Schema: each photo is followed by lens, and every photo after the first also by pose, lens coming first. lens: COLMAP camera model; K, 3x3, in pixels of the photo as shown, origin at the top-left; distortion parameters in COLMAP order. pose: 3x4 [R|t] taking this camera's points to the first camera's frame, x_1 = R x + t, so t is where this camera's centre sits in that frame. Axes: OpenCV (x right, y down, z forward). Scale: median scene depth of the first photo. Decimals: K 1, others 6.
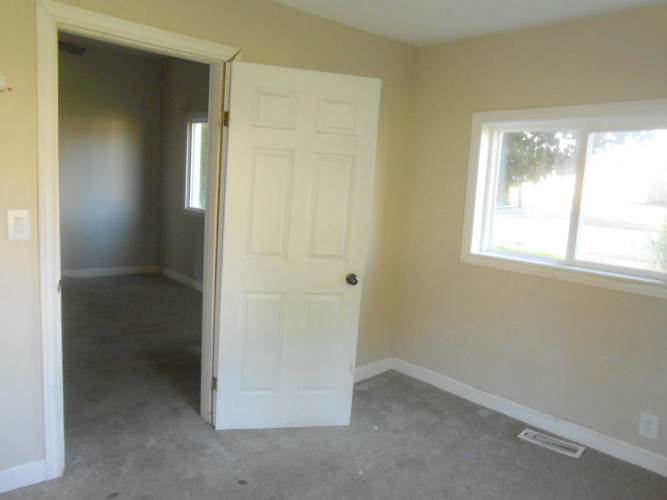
lens RADIAL K [[514.4, 0, 333.7], [0, 514.4, 249.7], [0, 0, 1]] dist [-0.002094, 0.001823]
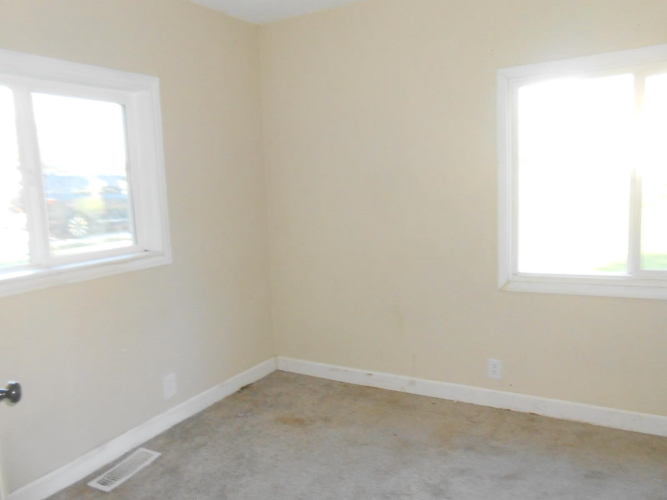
lens RADIAL K [[514.4, 0, 334.7], [0, 514.4, 248.6], [0, 0, 1]] dist [-0.002094, 0.001823]
pose [[-0.297908, -0.158945, 0.941269, -0.423243], [0.154739, 0.964959, 0.211919, -0.099566], [-0.941970, 0.208783, -0.262874, 0.843946]]
